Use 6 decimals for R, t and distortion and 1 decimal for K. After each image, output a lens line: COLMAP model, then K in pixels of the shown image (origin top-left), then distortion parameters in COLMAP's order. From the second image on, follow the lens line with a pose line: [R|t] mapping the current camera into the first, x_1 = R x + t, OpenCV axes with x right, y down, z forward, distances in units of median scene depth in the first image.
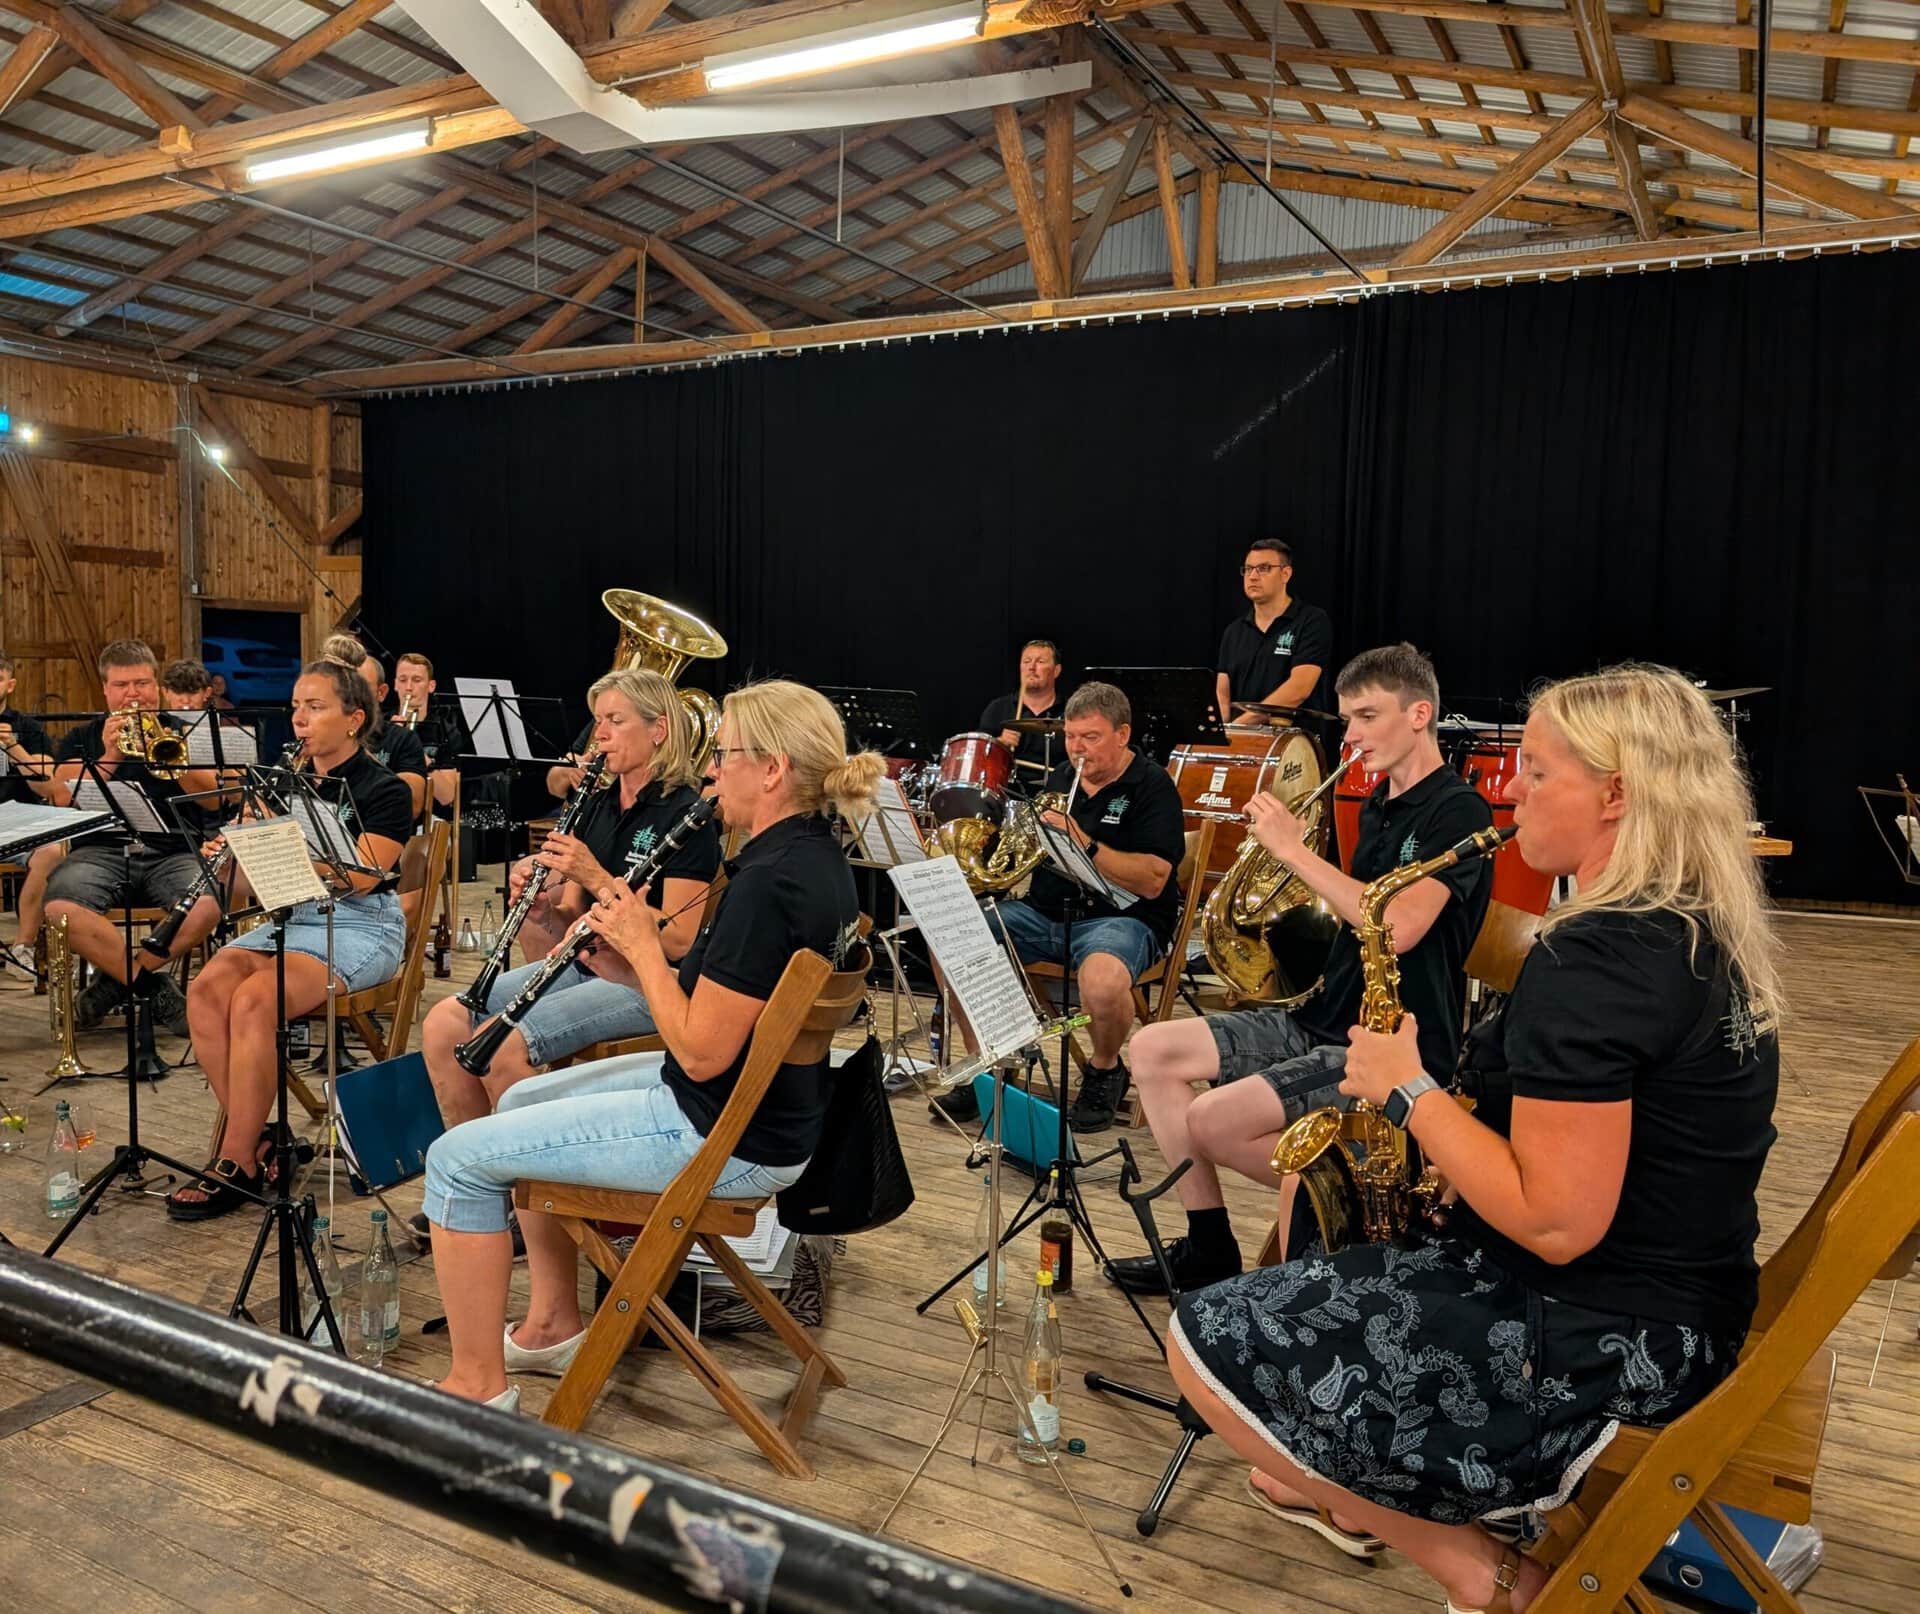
lens RADIAL K [[1549.3, 0, 843.9], [0, 1549.3, 795.0], [0, 0, 1]] dist [0.018240, -0.010530]
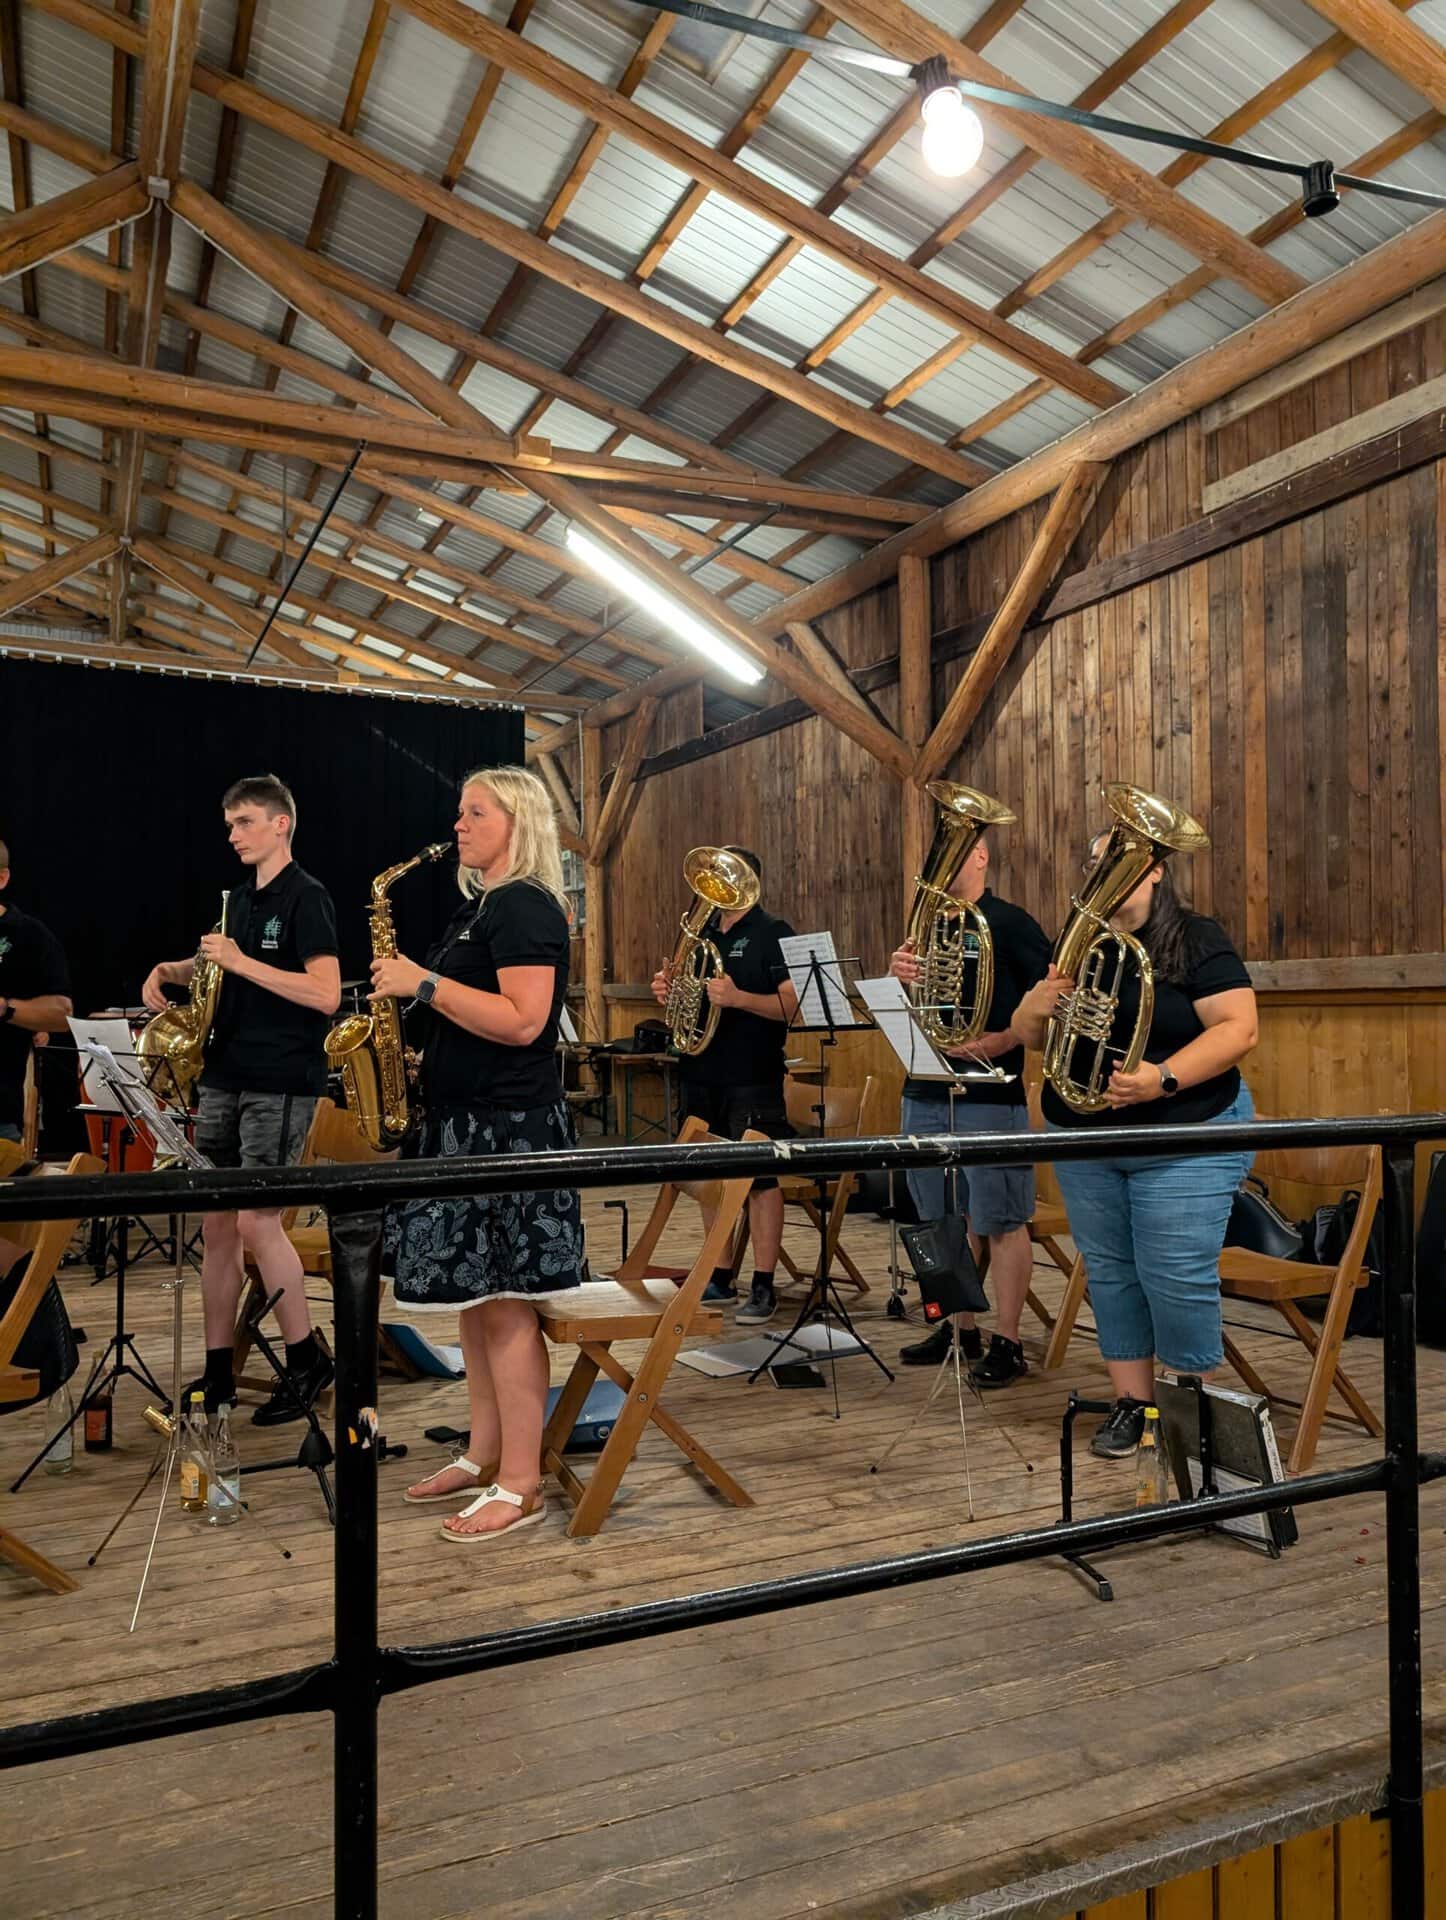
lens RADIAL K [[1385.9, 0, 723.1], [0, 1385.9, 1002.1], [0, 0, 1]] dist [0.022178, -0.018671]
pose [[0.575164, -0.012789, 0.817938, -0.145704], [0.073484, 0.996643, -0.036089, 0.011126], [-0.814731, 0.080862, 0.574173, -0.022486]]
